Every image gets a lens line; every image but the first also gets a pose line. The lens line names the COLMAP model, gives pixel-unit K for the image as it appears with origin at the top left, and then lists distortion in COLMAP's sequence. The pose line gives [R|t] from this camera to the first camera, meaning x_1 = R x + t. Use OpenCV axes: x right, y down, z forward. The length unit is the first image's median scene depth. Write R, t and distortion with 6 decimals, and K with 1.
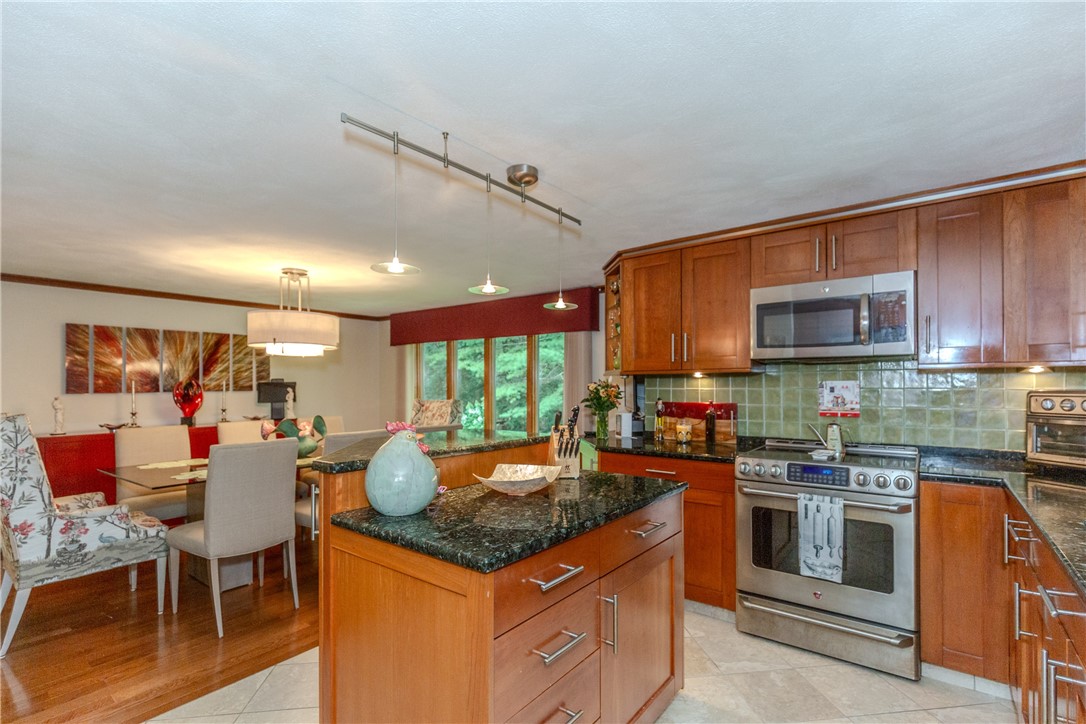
lens RADIAL K [[484.3, 0, 530.2], [0, 484.3, 383.1], [0, 0, 1]] dist [-0.002839, 0.000491]
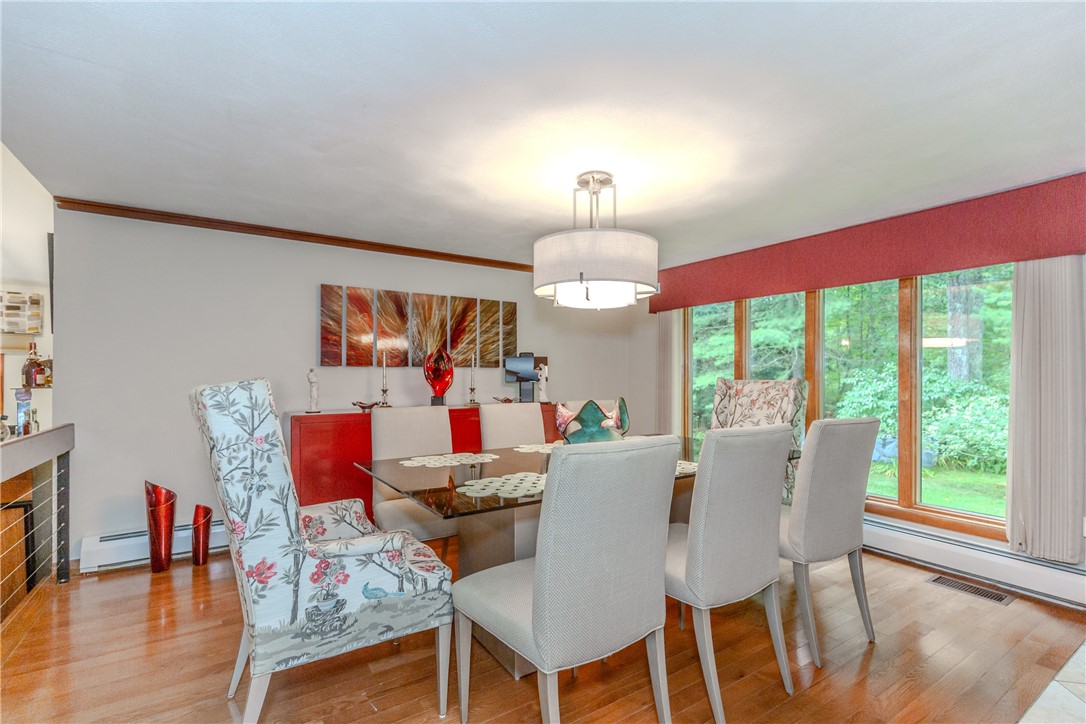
lens RADIAL K [[484.3, 0, 540.7], [0, 484.3, 372.7], [0, 0, 1]] dist [-0.002839, 0.000491]
pose [[0.942717, 0.004416, -0.333564, -0.364014], [-0.004576, 0.999989, 0.000306, 0.038632], [0.333562, 0.001237, 0.942727, 0.381174]]
